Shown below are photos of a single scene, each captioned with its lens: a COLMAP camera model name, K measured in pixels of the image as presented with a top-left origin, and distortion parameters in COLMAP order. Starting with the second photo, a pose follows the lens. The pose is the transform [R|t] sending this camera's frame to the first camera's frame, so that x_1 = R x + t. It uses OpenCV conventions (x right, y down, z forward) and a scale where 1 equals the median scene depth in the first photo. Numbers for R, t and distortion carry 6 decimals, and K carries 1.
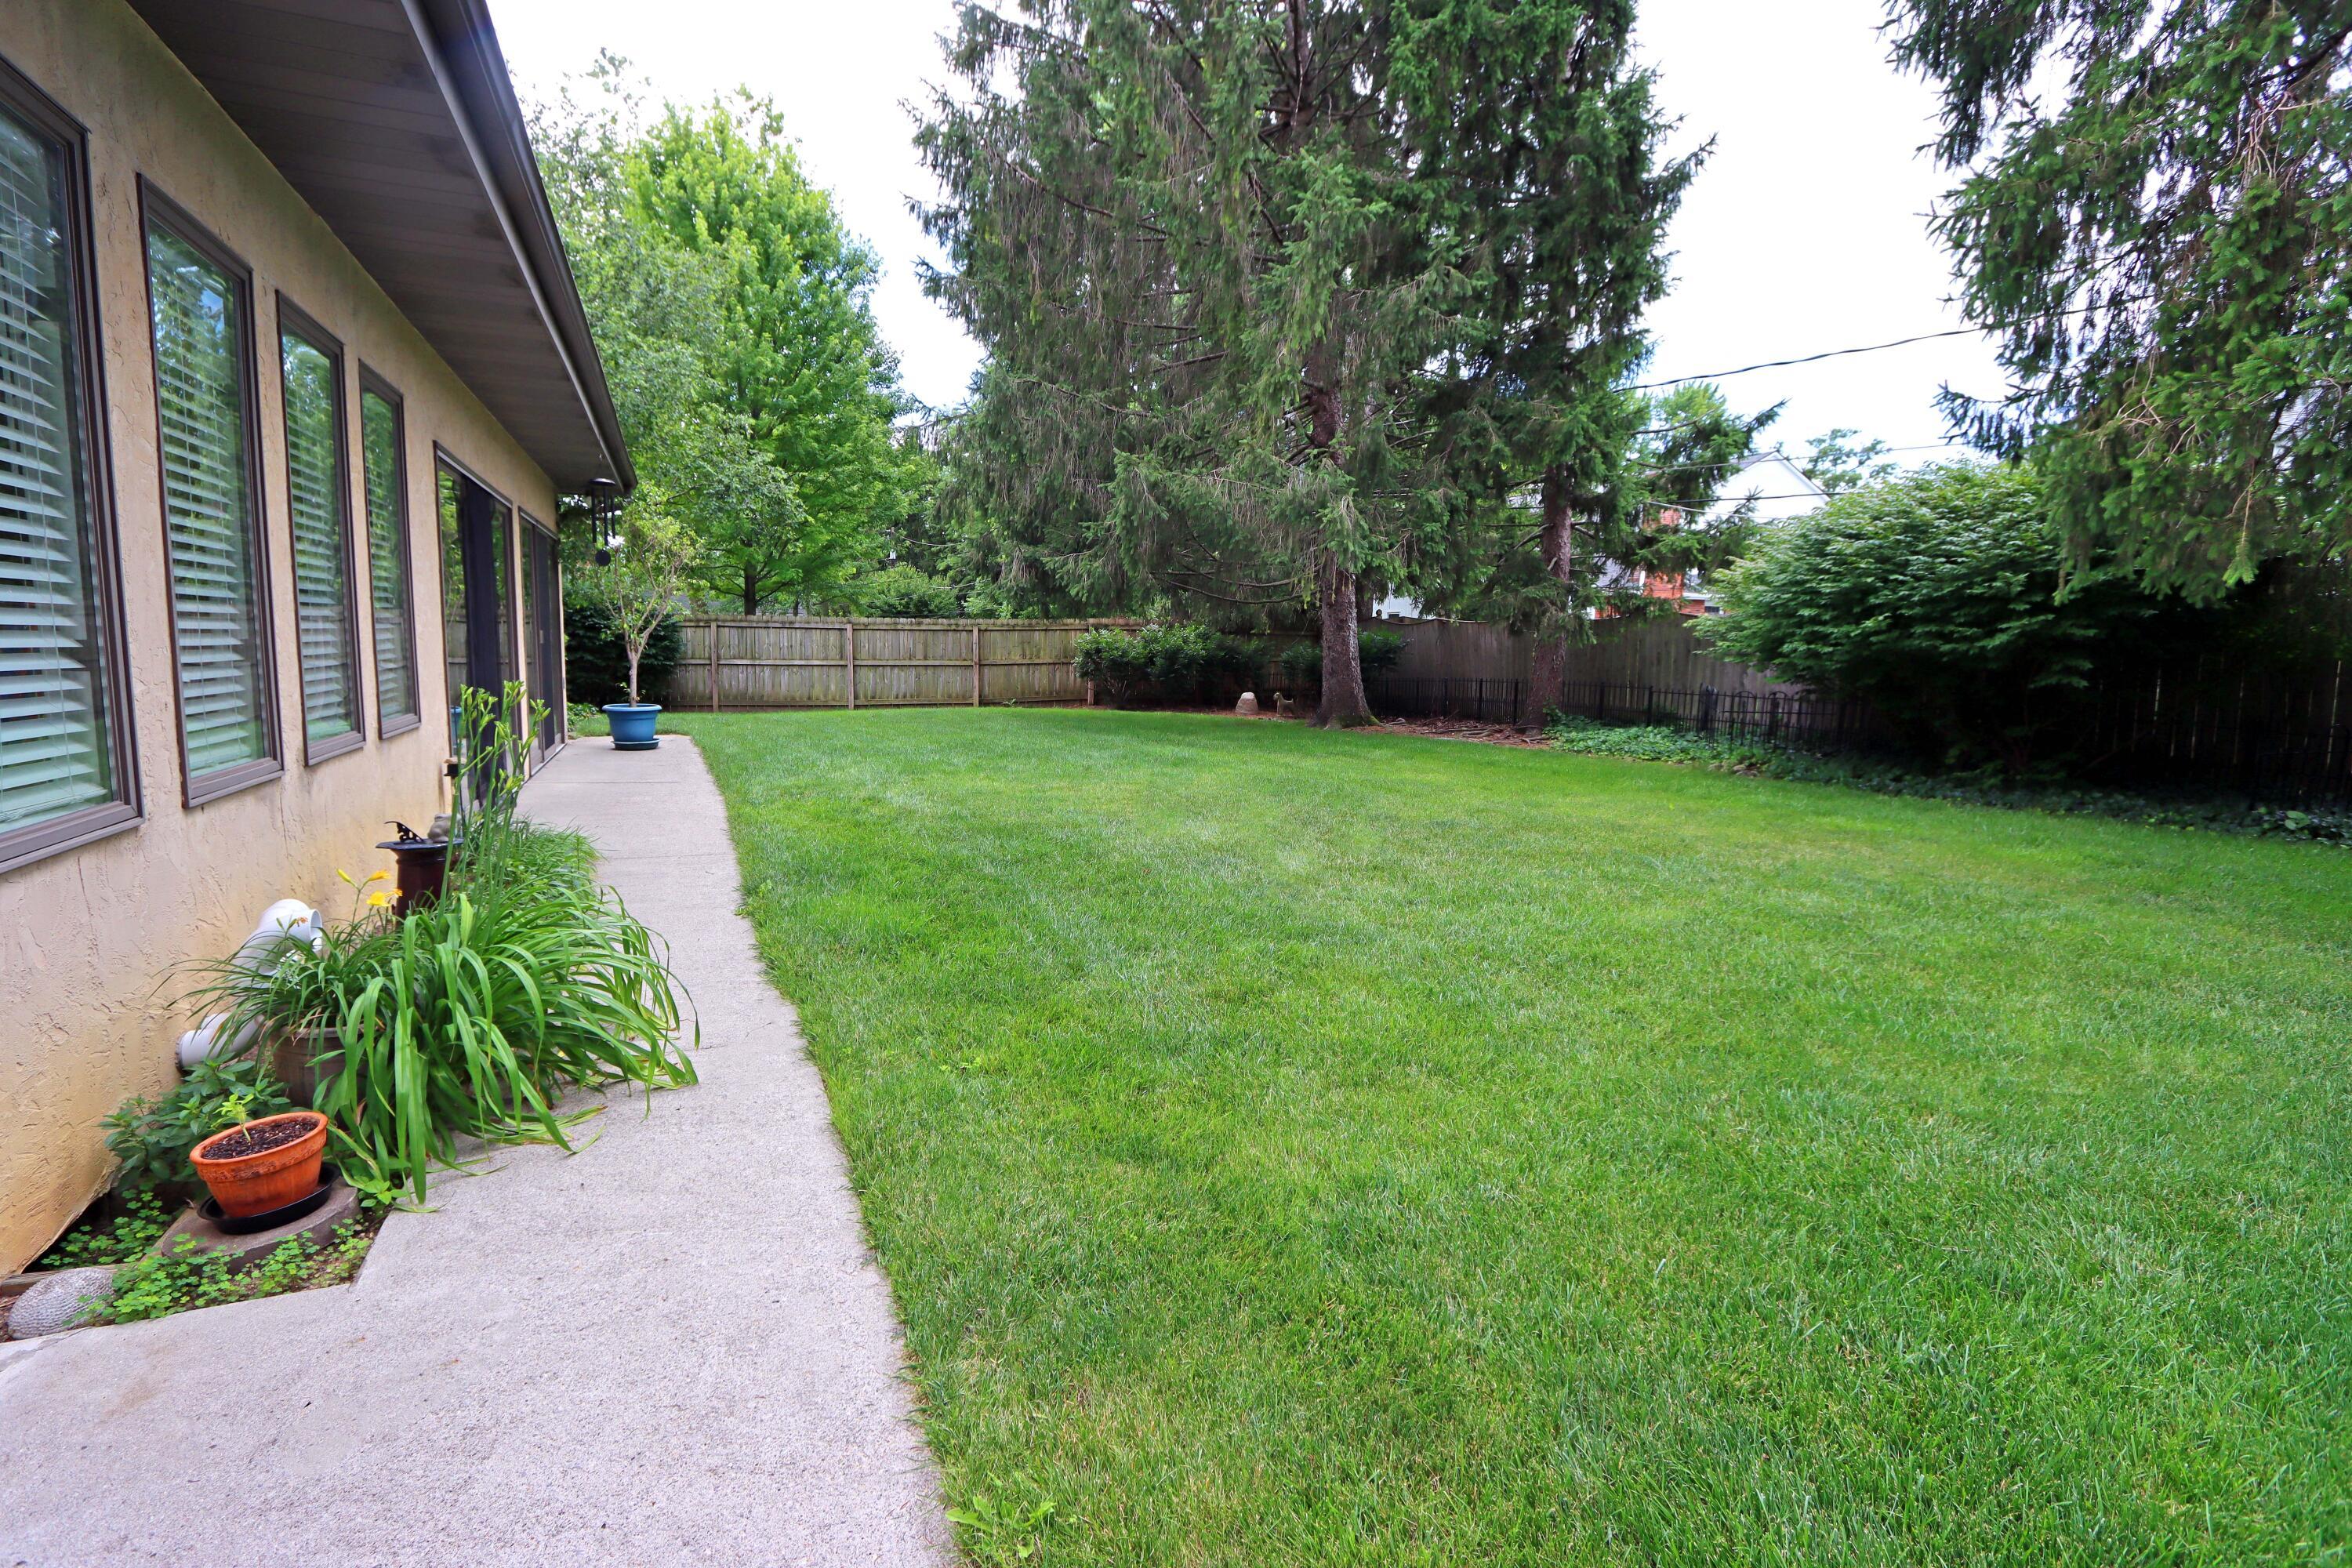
lens RADIAL K [[1114.8, 0, 1171.3], [0, 1114.8, 774.2], [0, 0, 1]] dist [-0.012640, 0.001826]
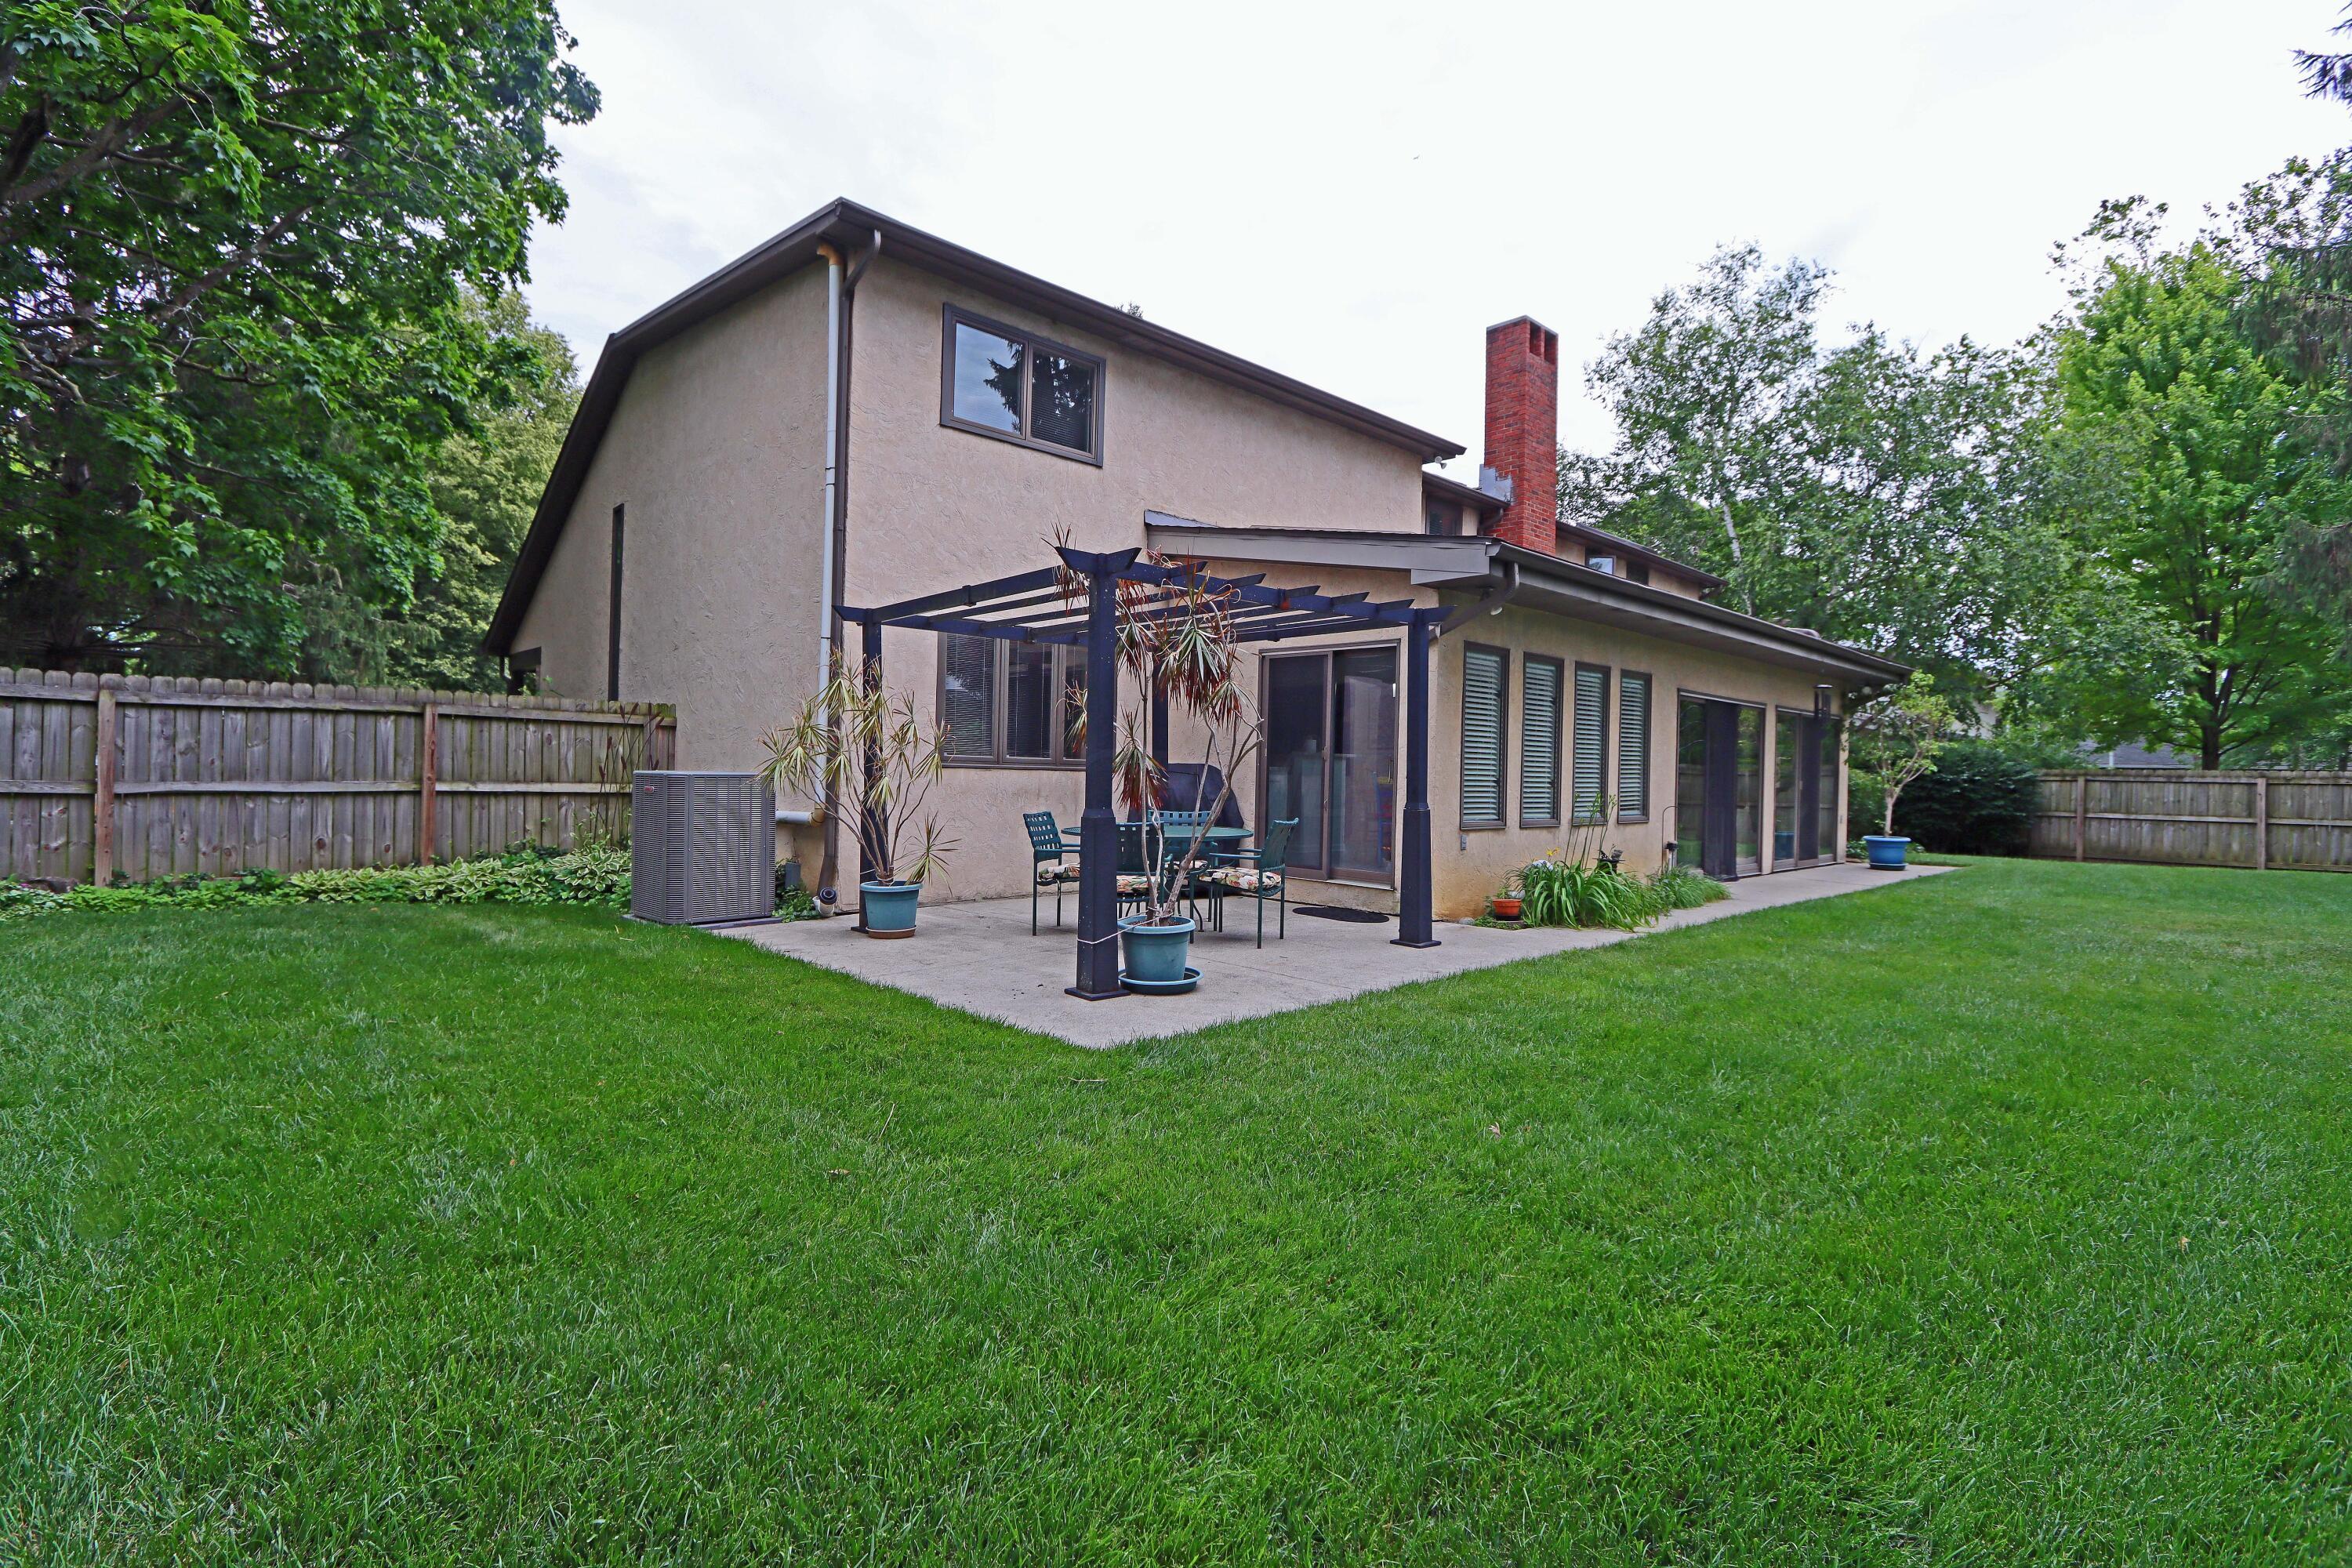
lens RADIAL K [[1114.8, 0, 1111.6], [0, 1114.8, 762.9], [0, 0, 1]] dist [-0.012640, 0.001826]
pose [[0.328829, -0.016265, -0.944250, 0.238180], [-0.126360, 0.990103, -0.061059, 0.024758], [0.935898, 0.139394, 0.323519, -0.161940]]
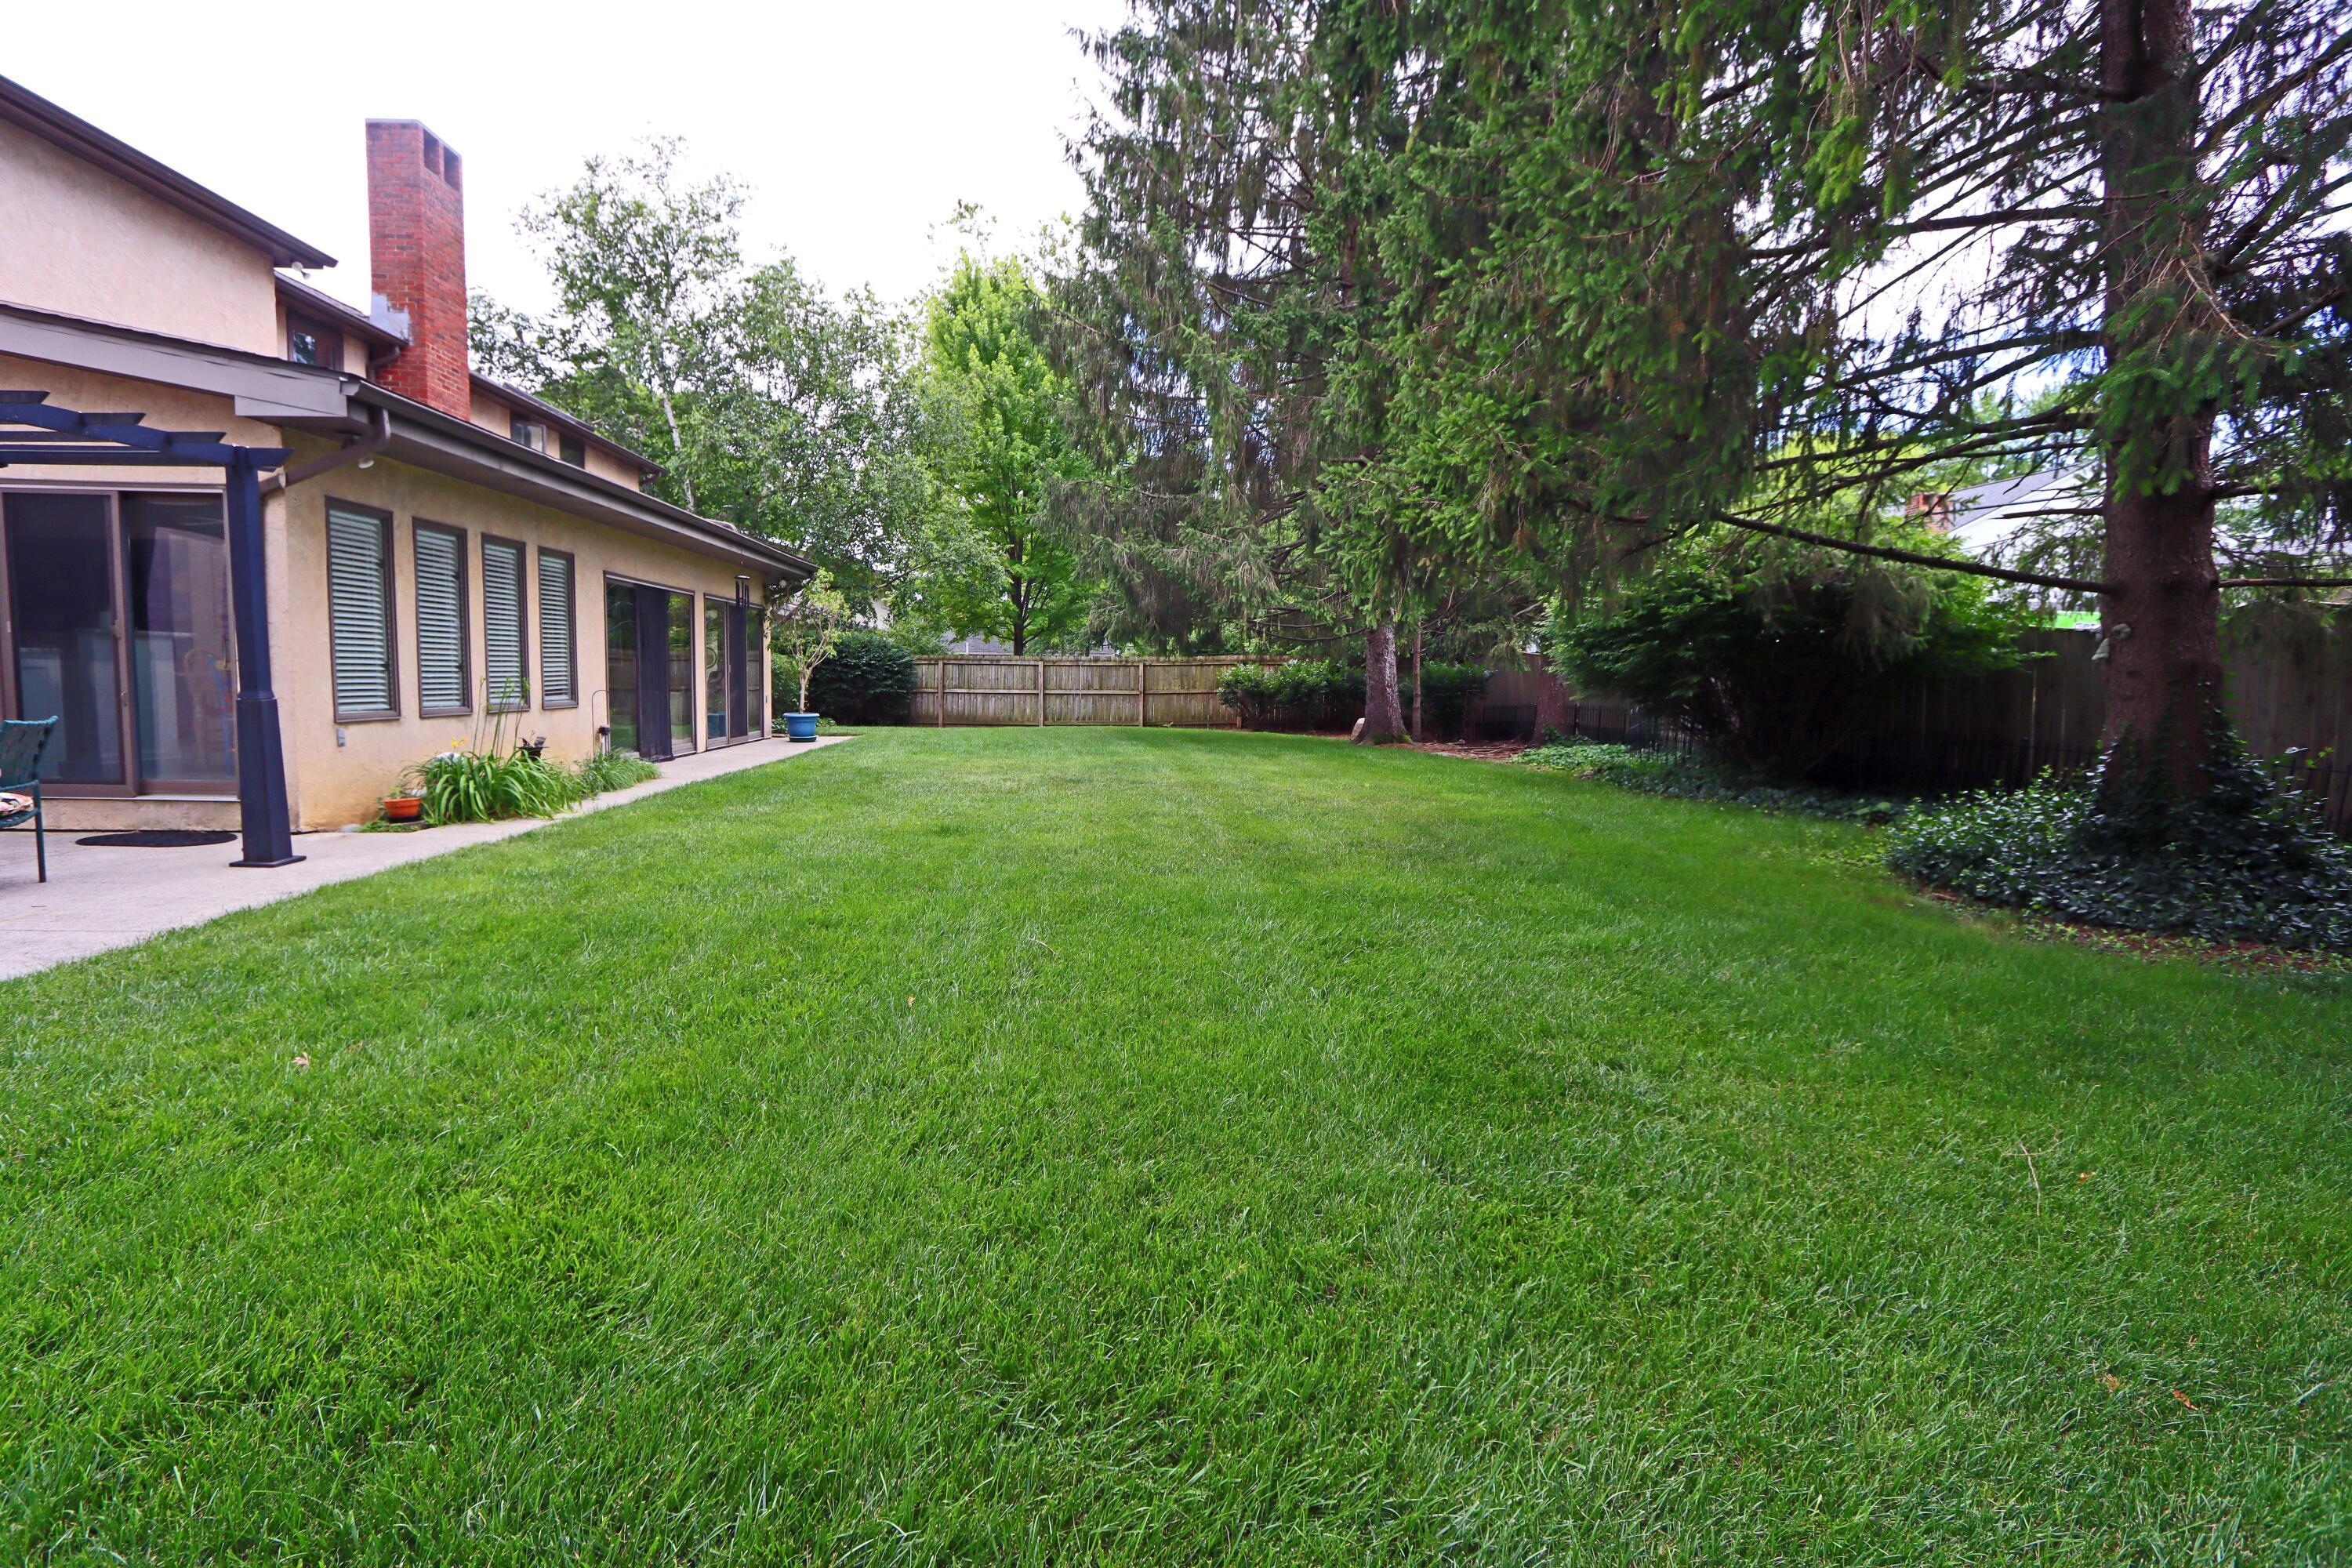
lens RADIAL K [[1114.8, 0, 1168.4], [0, 1114.8, 769.5], [0, 0, 1]] dist [-0.012640, 0.001826]
pose [[0.946413, 0.022860, -0.322150, 0.249840], [-0.035406, 0.998823, -0.033138, 0.024696], [0.321013, 0.042769, 0.946109, -0.148972]]
